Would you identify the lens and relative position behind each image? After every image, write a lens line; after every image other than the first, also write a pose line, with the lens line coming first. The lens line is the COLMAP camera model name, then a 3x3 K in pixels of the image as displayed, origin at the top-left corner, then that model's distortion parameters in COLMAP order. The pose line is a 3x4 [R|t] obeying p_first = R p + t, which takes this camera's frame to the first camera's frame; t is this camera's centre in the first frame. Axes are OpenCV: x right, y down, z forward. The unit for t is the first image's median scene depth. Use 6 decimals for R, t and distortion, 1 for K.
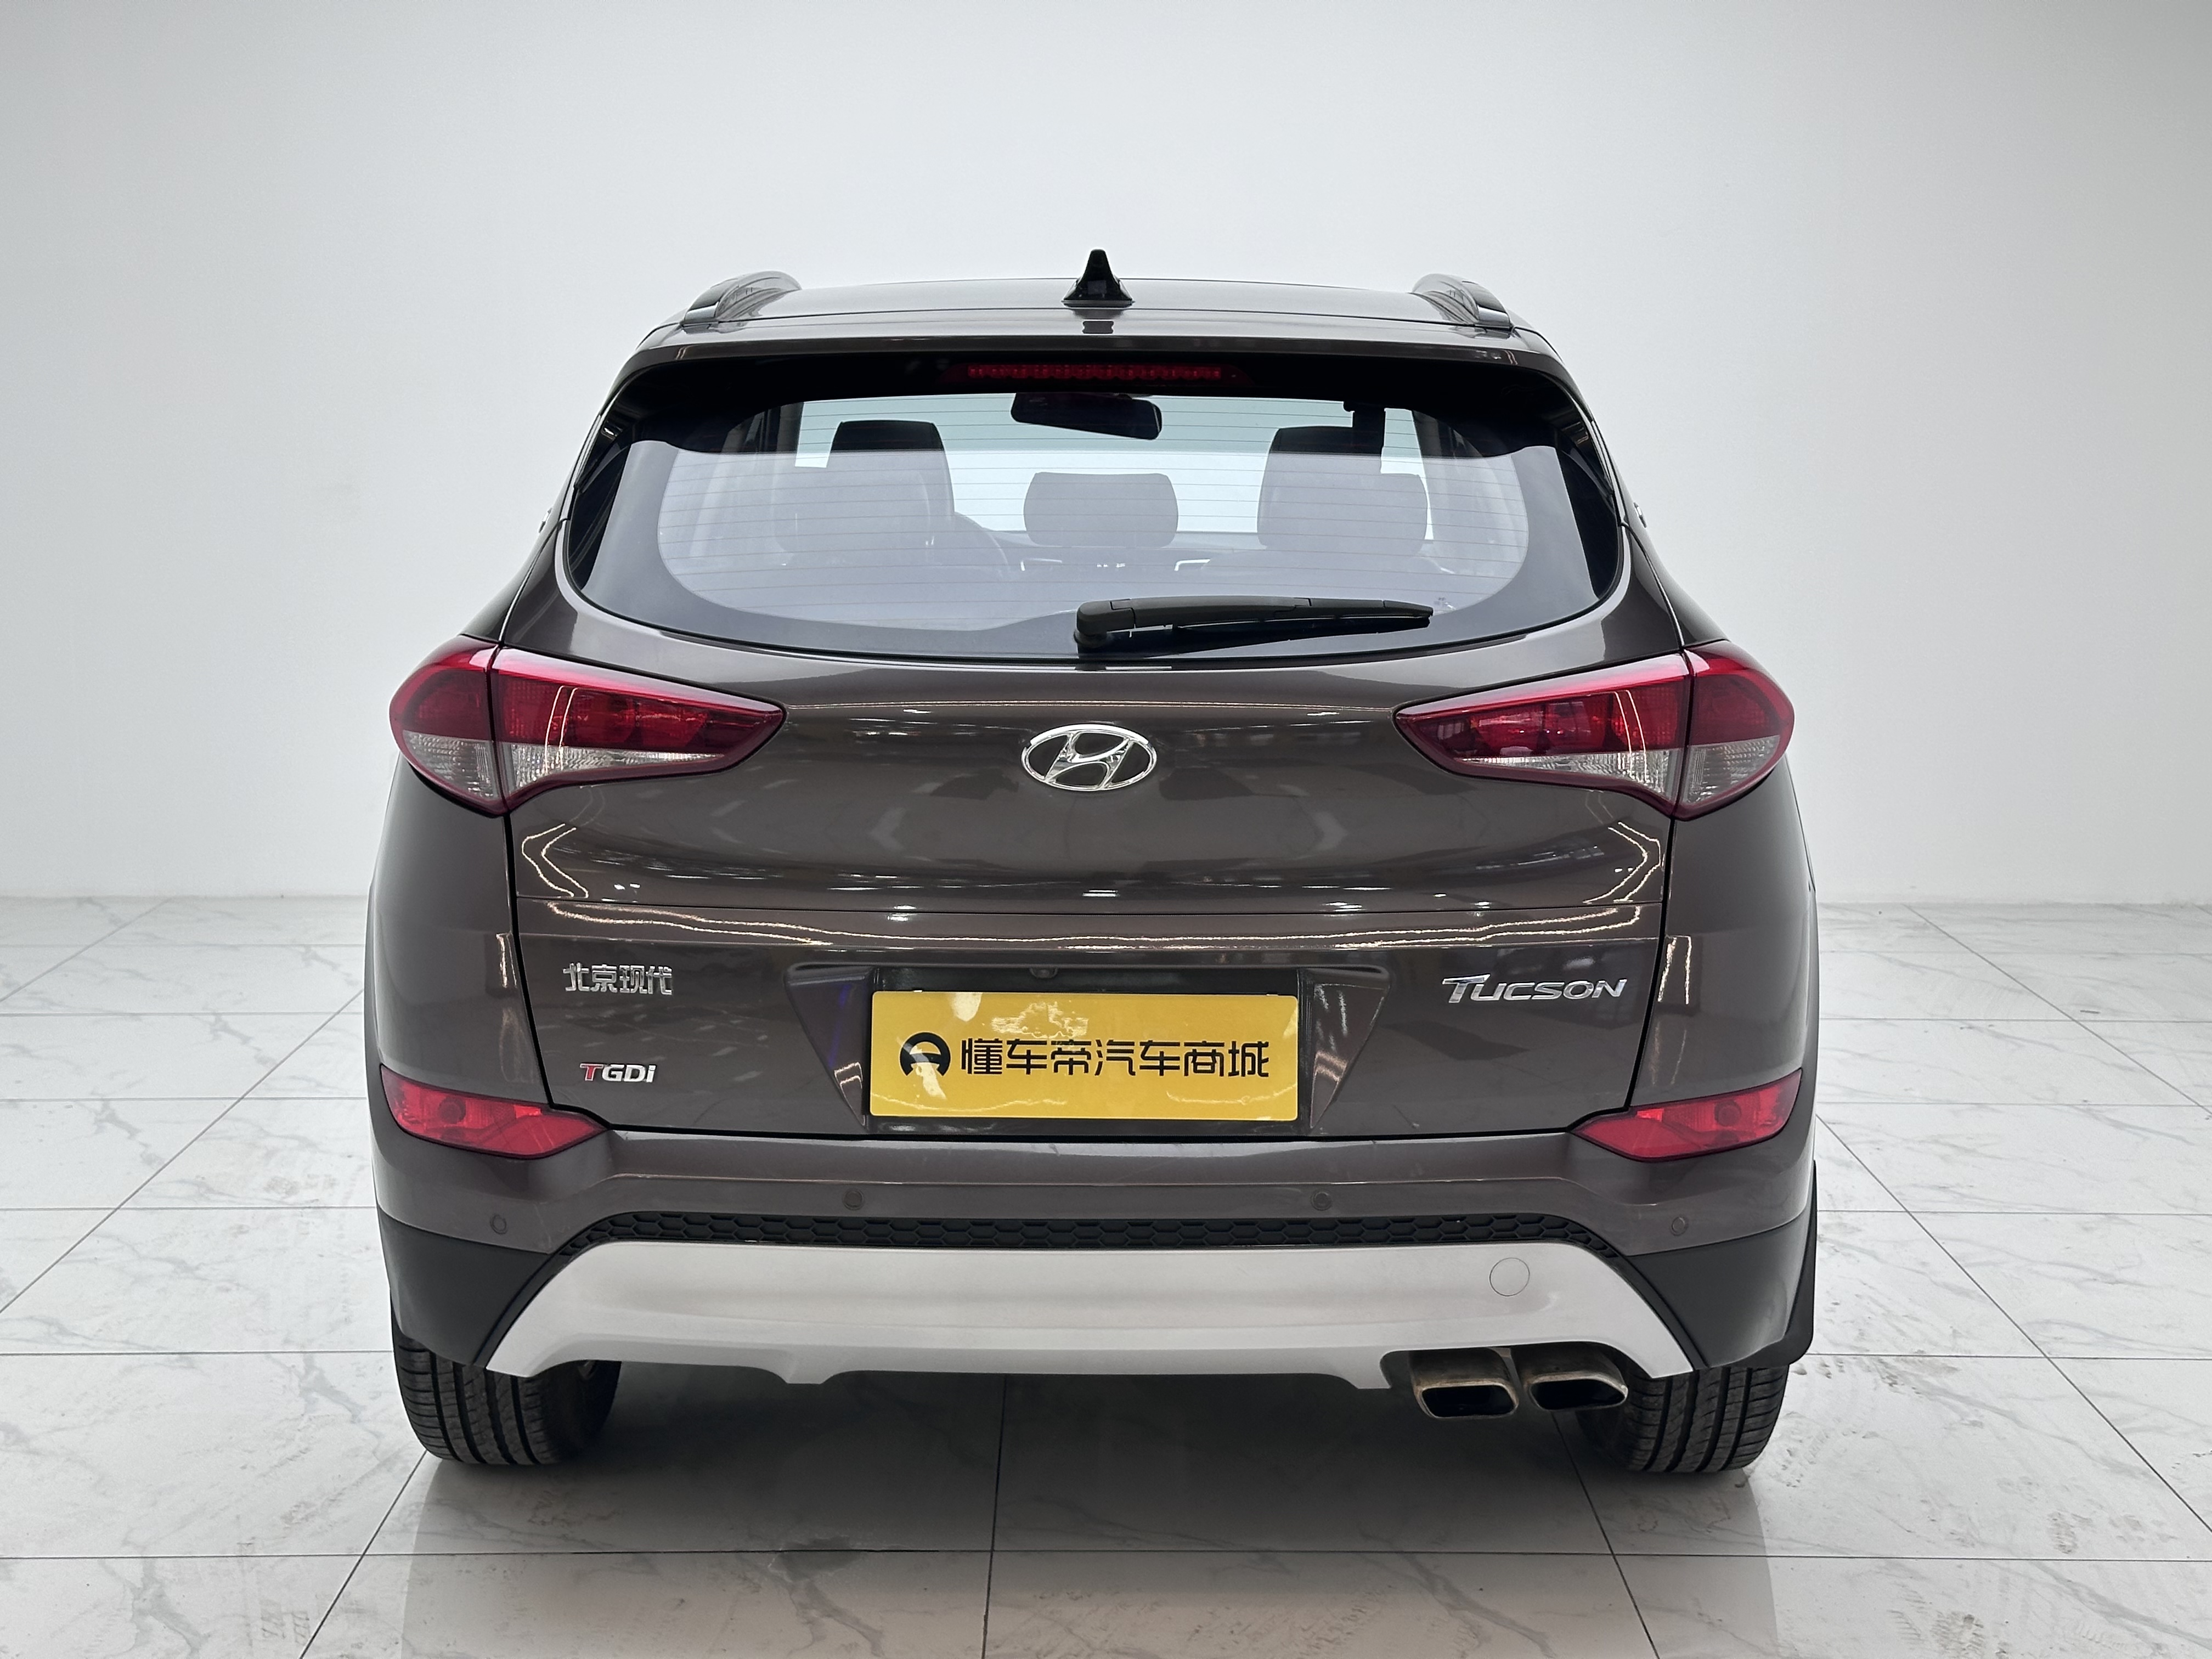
lens RADIAL K [[3044.9, 0, 1106.0], [0, 3044.9, 829.5], [0, 0, 1]] dist [0.216018, -0.473873]
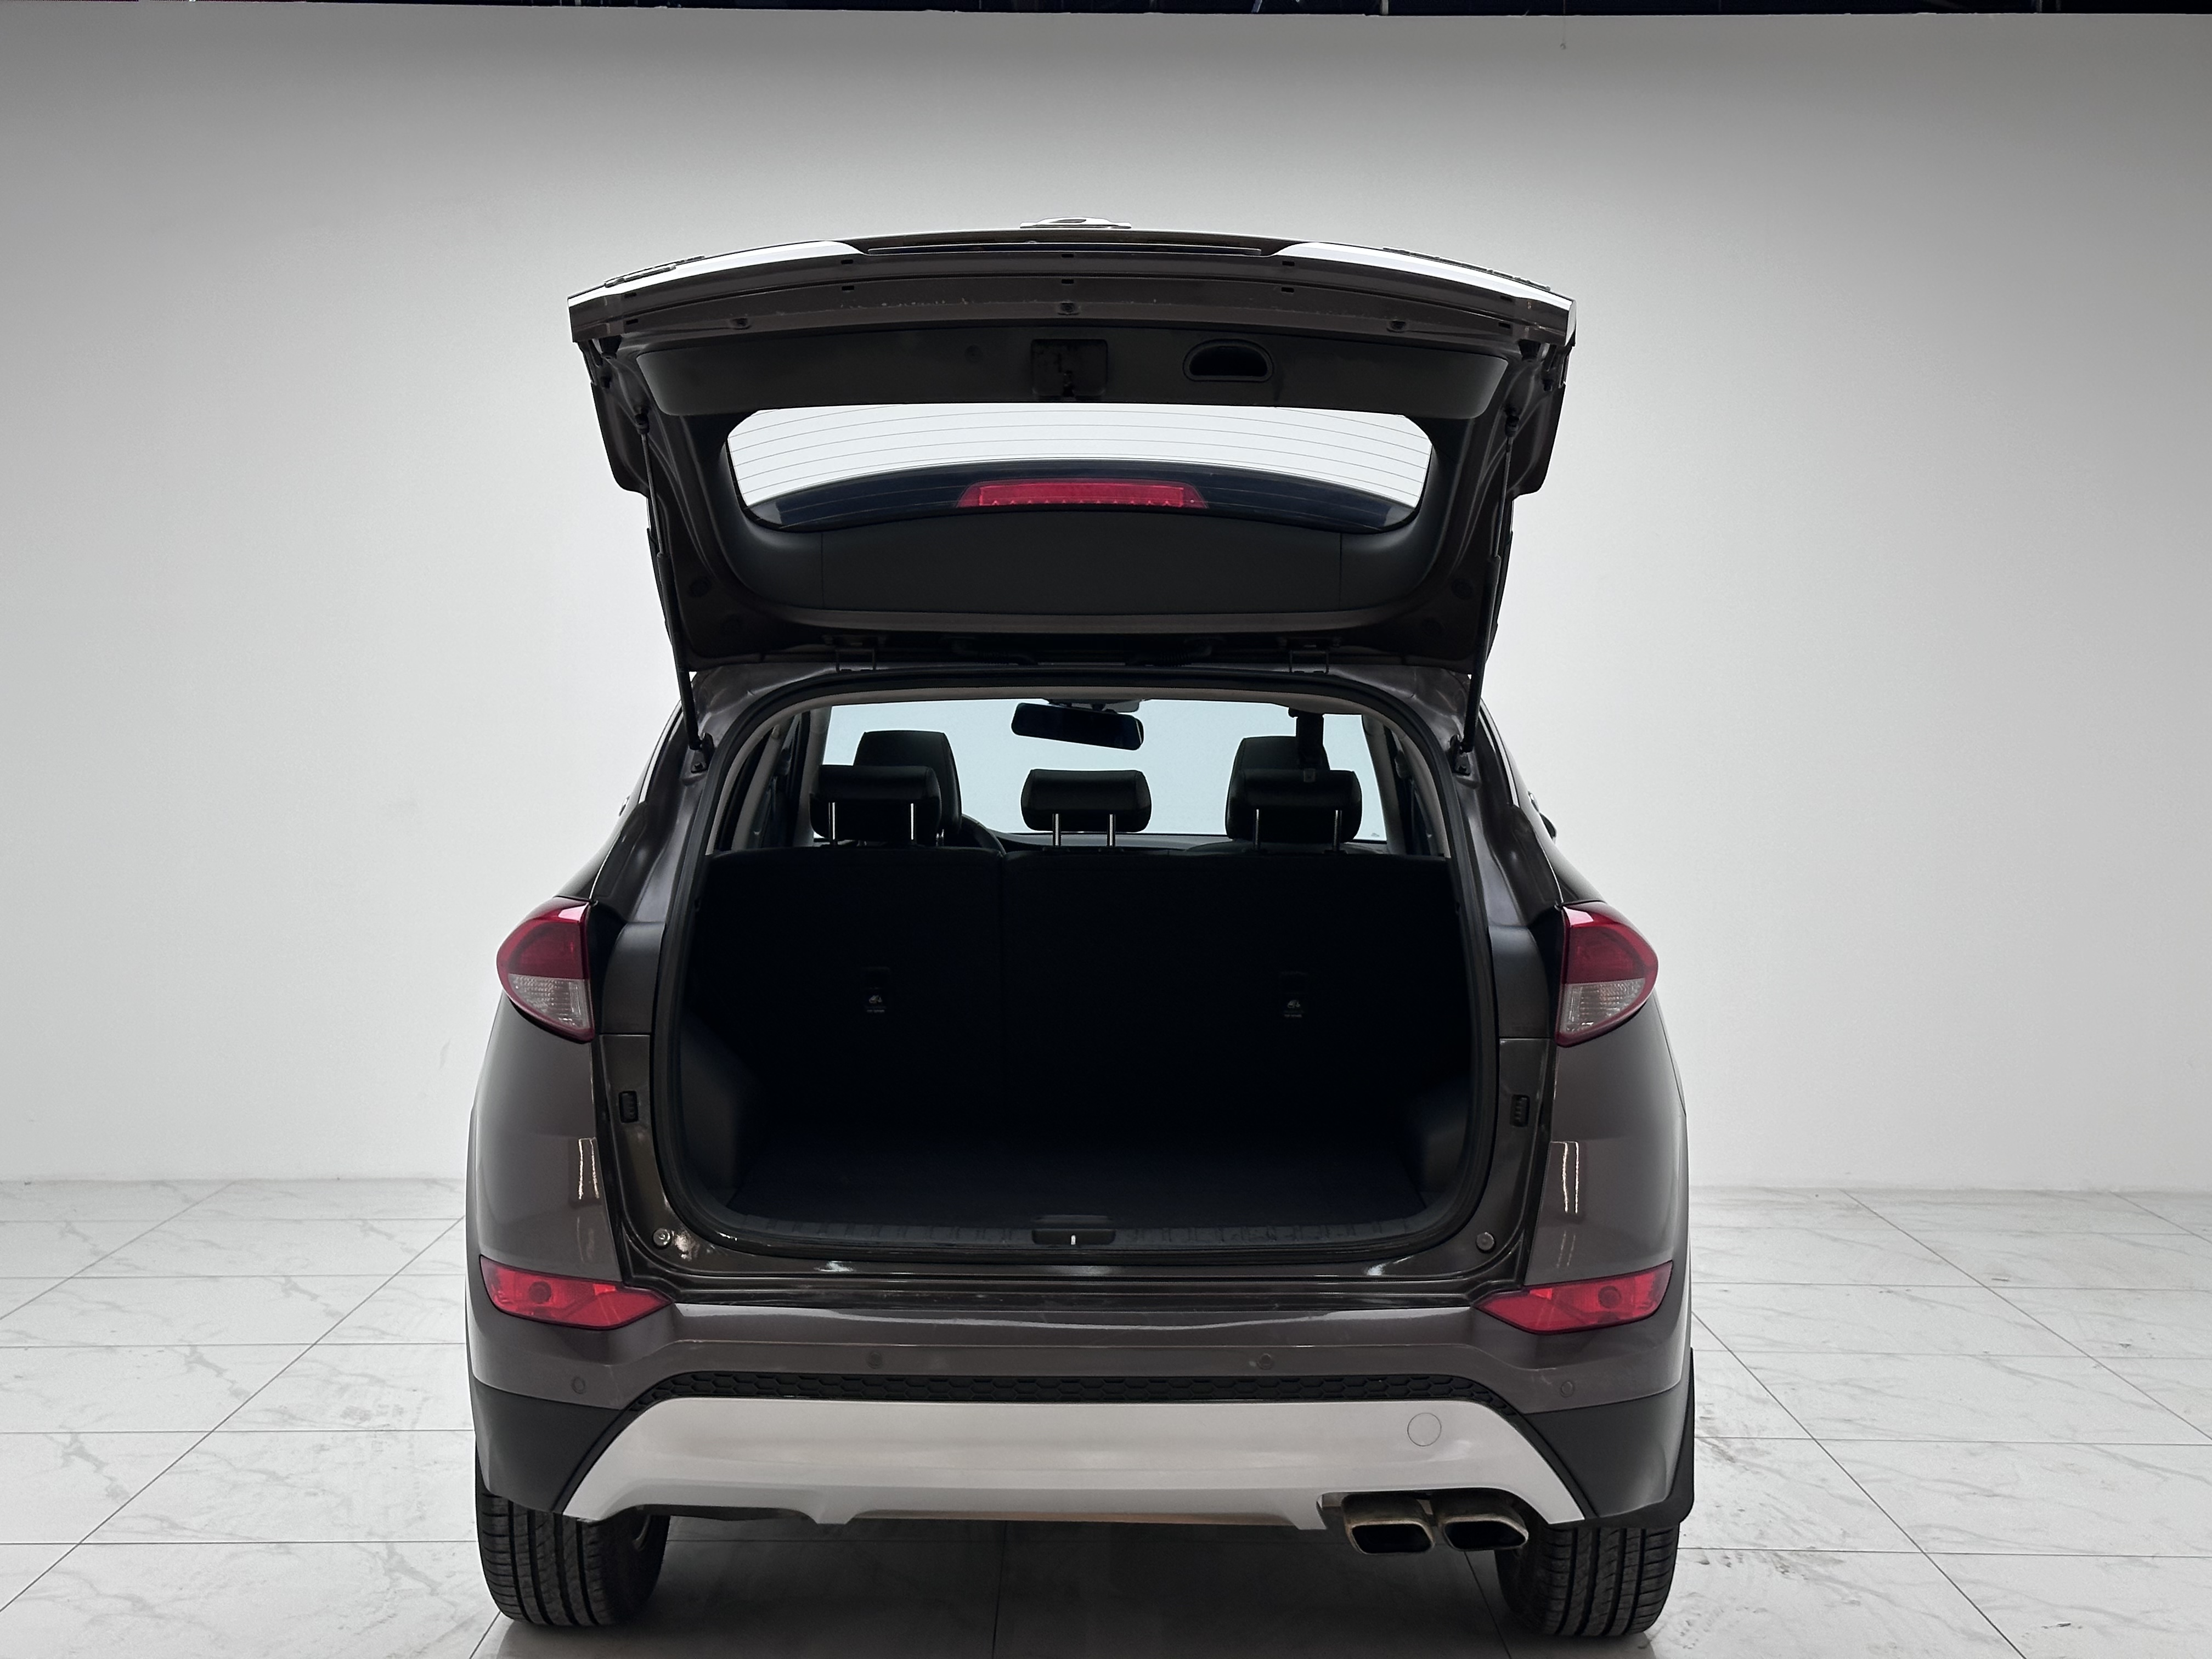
lens RADIAL K [[3044.9, 0, 1106.0], [0, 3044.9, 829.5], [0, 0, 1]] dist [0.216018, -0.473873]
pose [[0.999997, 0.001155, -0.002172, 0.008437], [-0.001387, 0.993926, -0.110039, 0.038313], [0.002032, 0.110041, 0.993925, -0.180933]]
